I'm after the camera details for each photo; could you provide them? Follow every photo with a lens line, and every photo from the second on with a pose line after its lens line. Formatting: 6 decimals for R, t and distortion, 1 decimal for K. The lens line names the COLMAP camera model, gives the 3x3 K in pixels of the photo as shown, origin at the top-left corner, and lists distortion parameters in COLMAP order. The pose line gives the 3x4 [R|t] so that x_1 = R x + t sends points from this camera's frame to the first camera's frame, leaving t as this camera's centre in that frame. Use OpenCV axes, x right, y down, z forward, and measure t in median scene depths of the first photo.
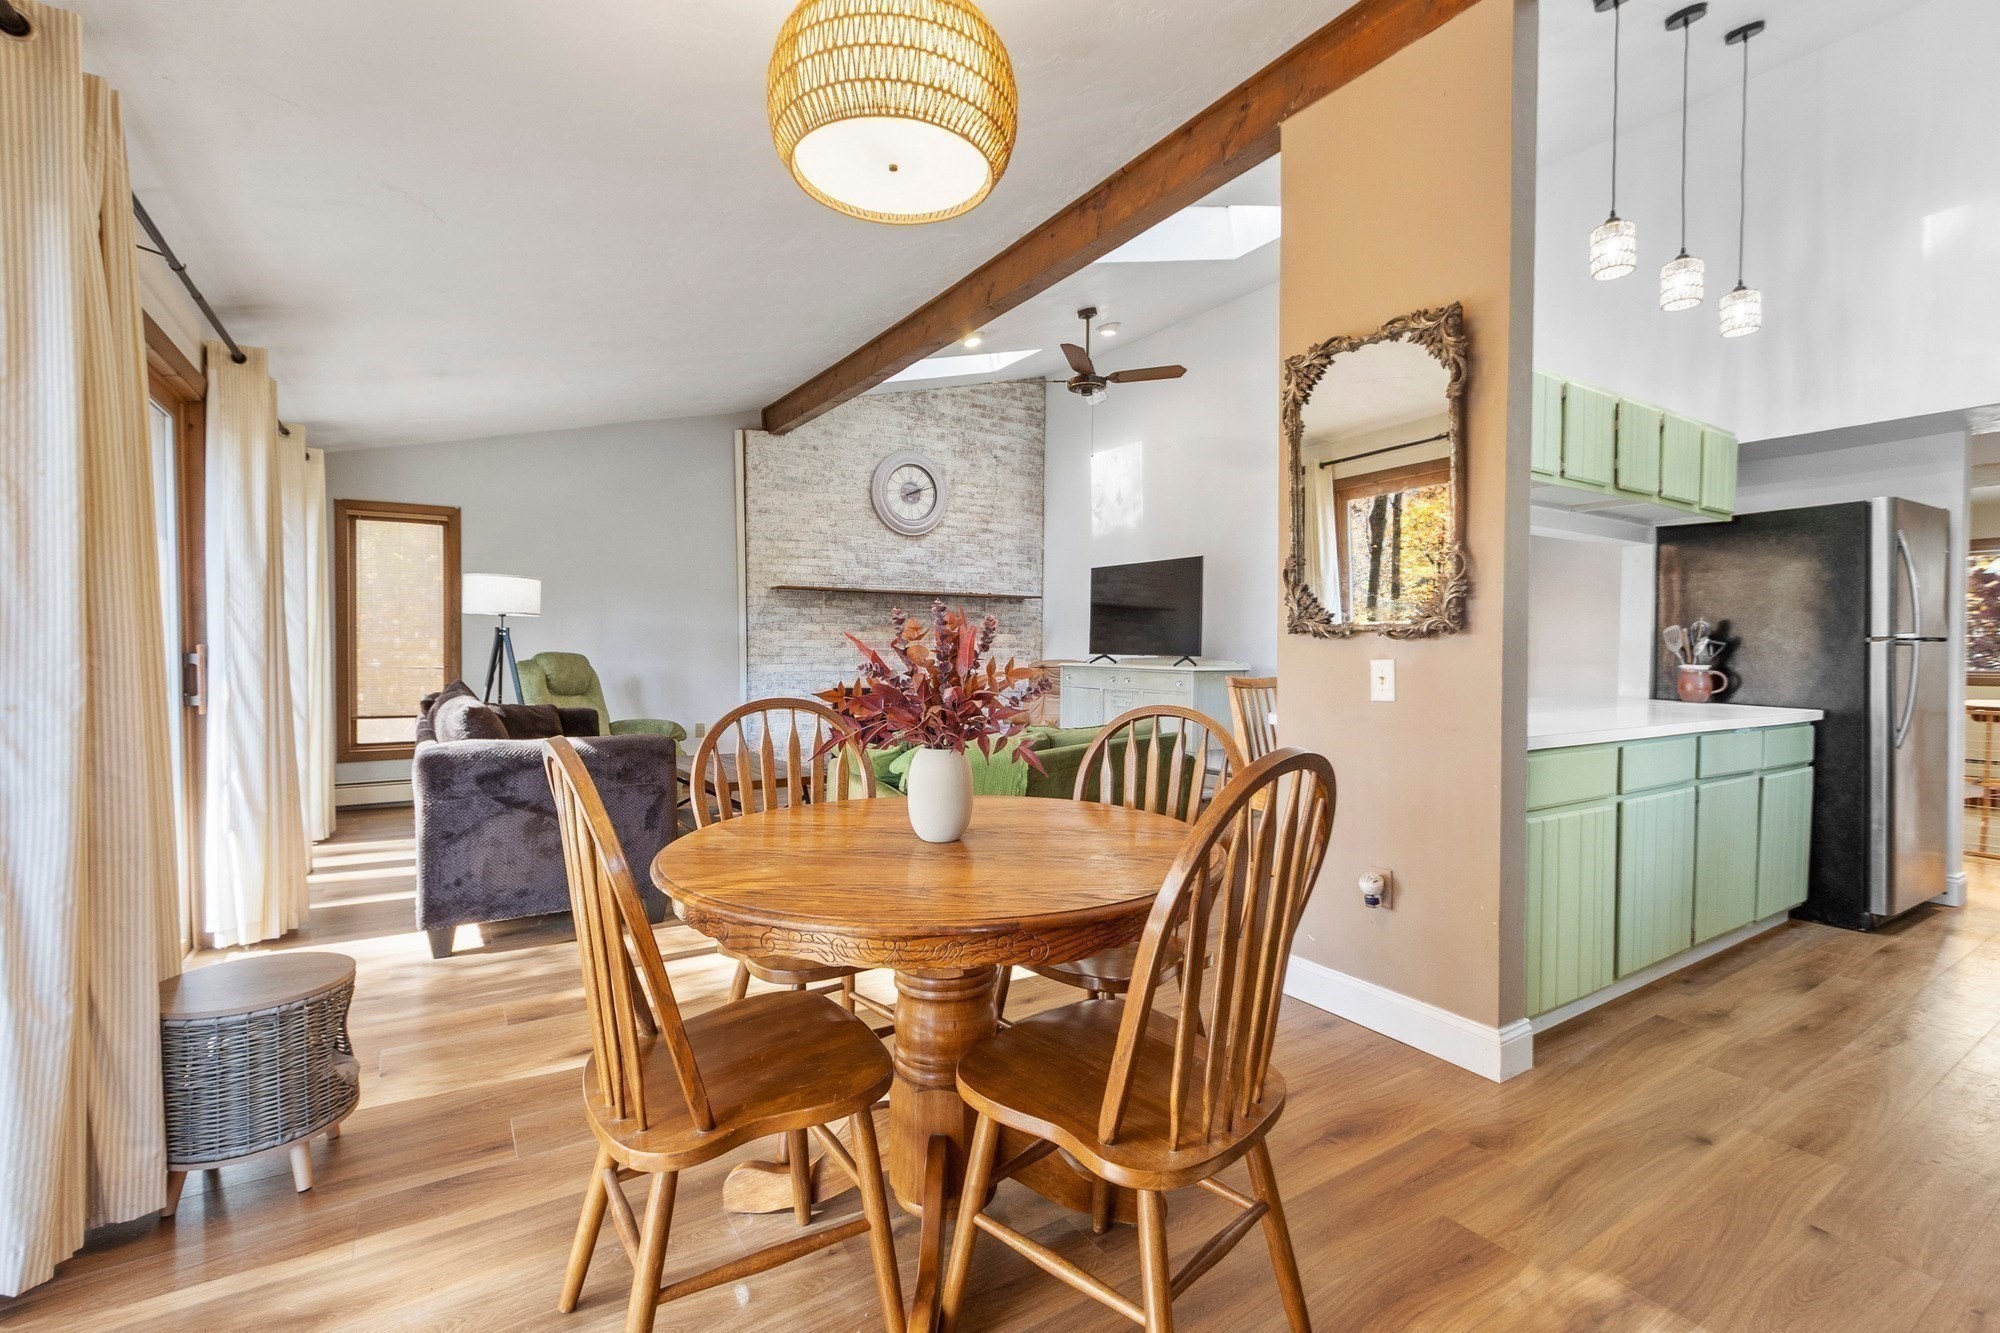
lens RADIAL K [[882.2, 0, 992.1], [0, 882.2, 657.5], [0, 0, 1]] dist [0.002205, 0.000597]
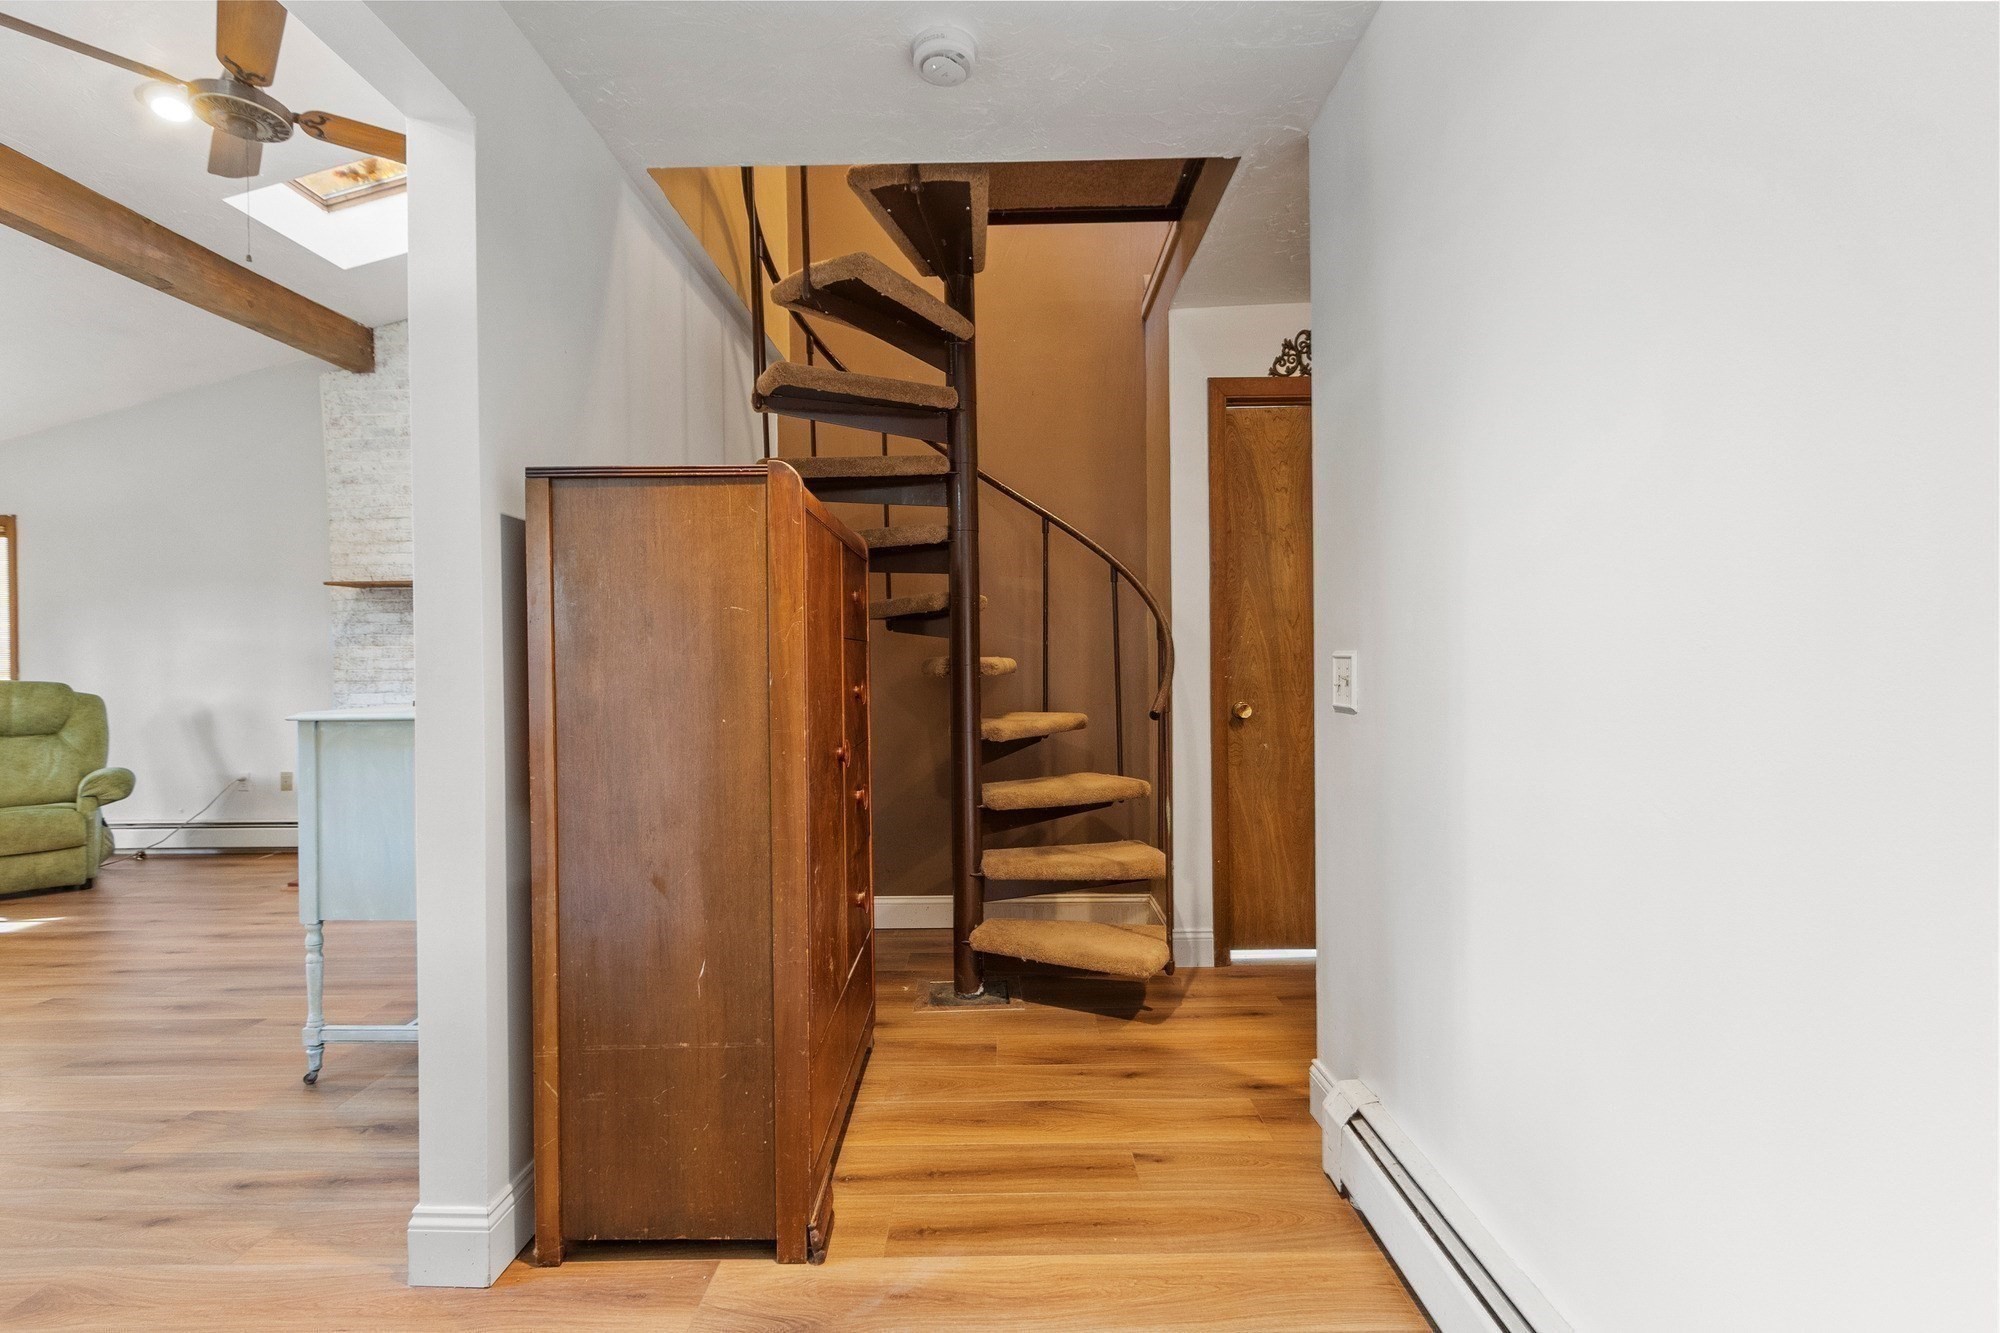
lens RADIAL K [[924.9, 0, 993.0], [0, 924.9, 650.0], [0, 0, 1]] dist [0.001156, 0.000550]
pose [[0.841047, -0.023790, -0.540439, 0.558047], [0.012446, 0.999619, -0.024635, -0.002608], [0.540819, 0.013993, 0.841023, 0.615511]]
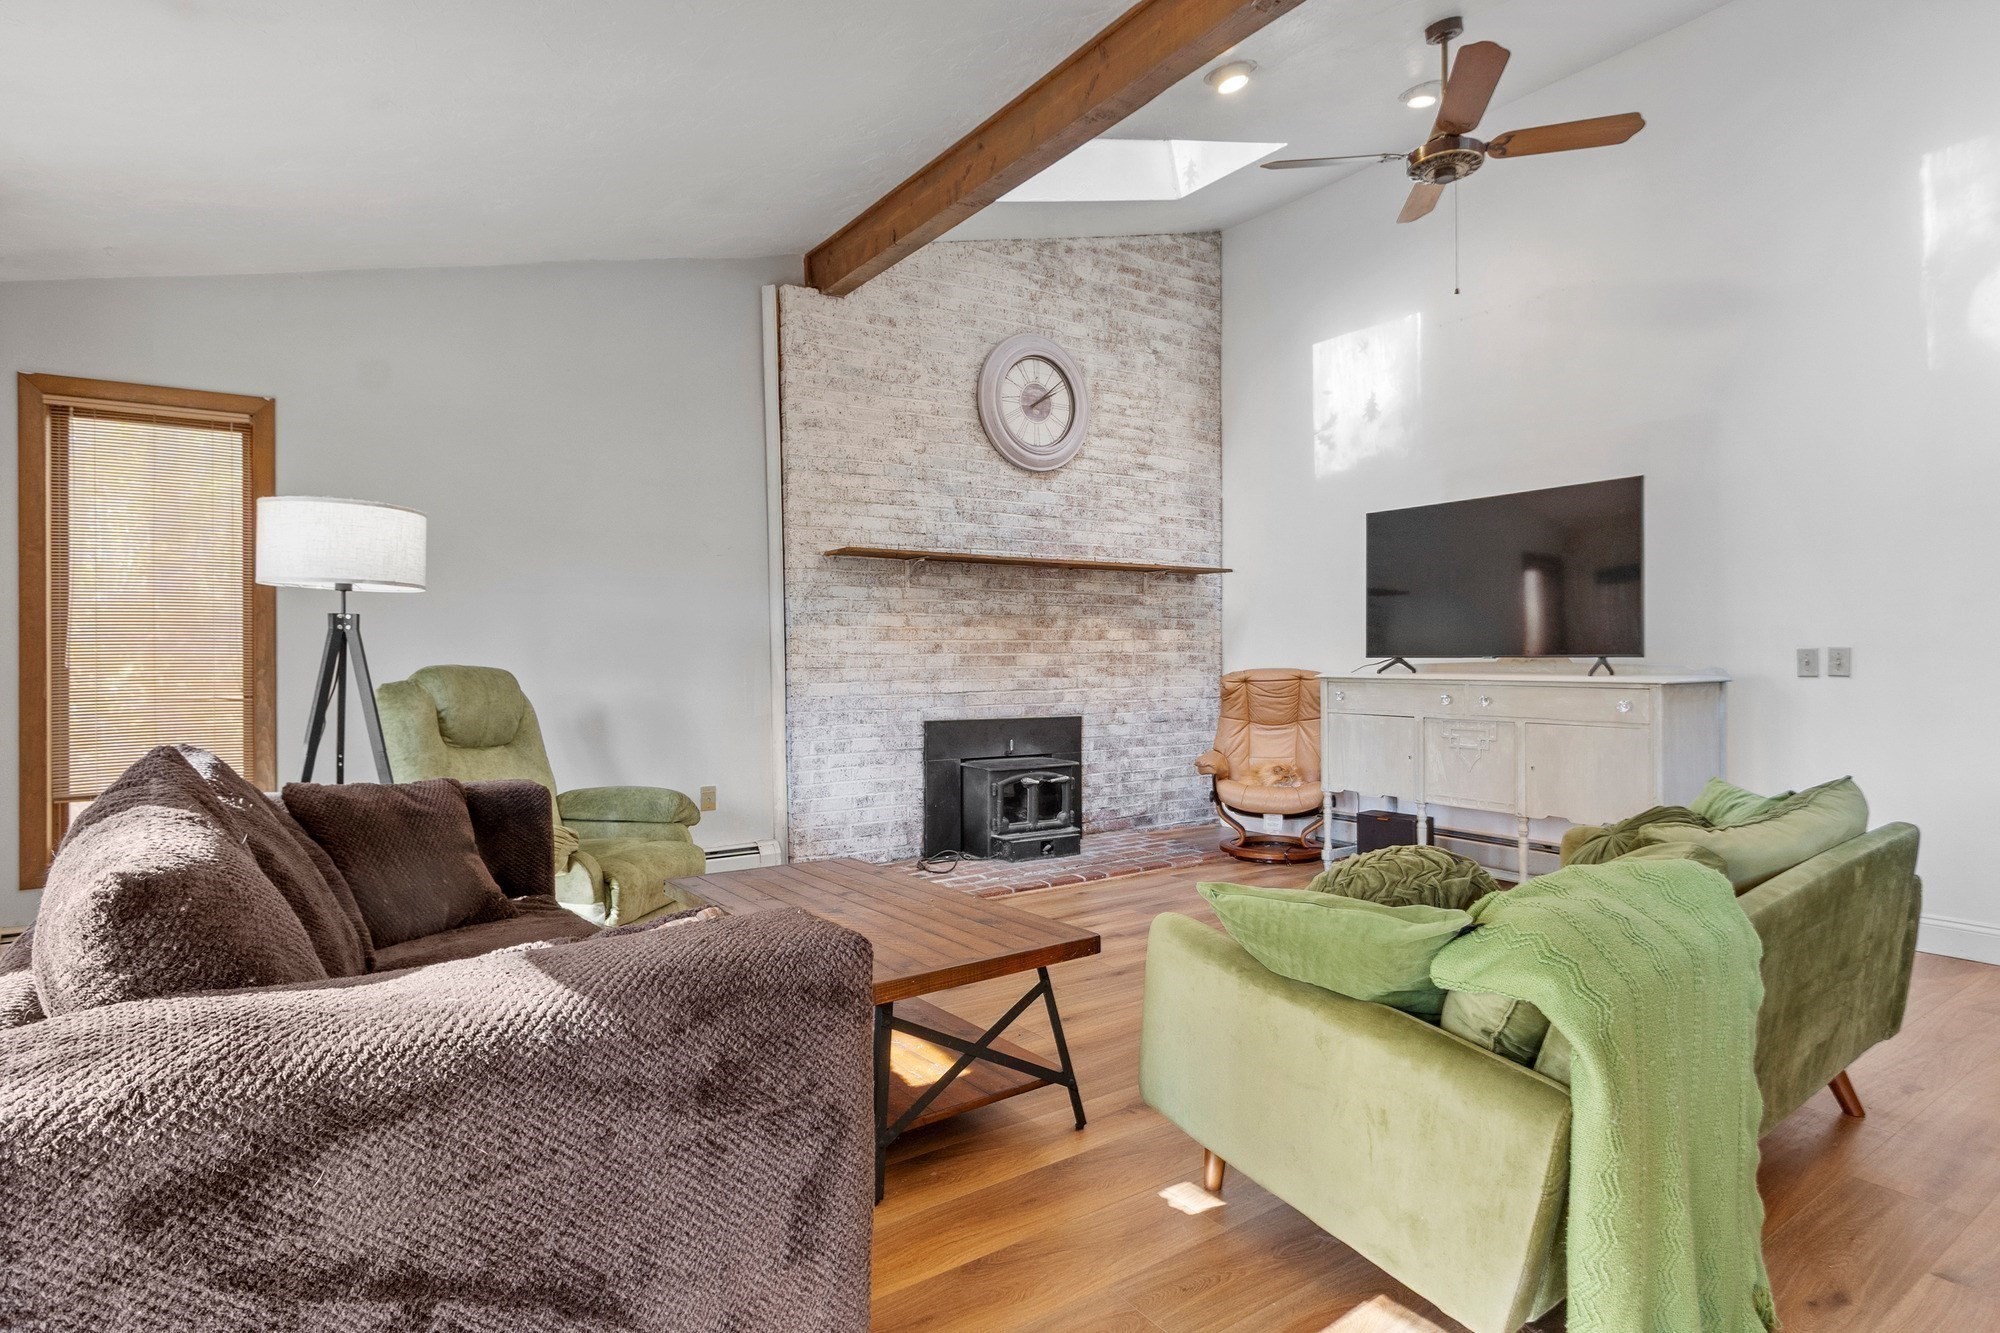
lens RADIAL K [[1022.0, 0, 996.9], [0, 1022.0, 650.2], [0, 0, 1]] dist [0.000662, -0.001285]
pose [[0.999375, -0.013603, 0.032628, -0.150674], [0.014239, 0.999712, -0.019337, 0.000789], [-0.032356, 0.019789, 0.999280, 0.298414]]
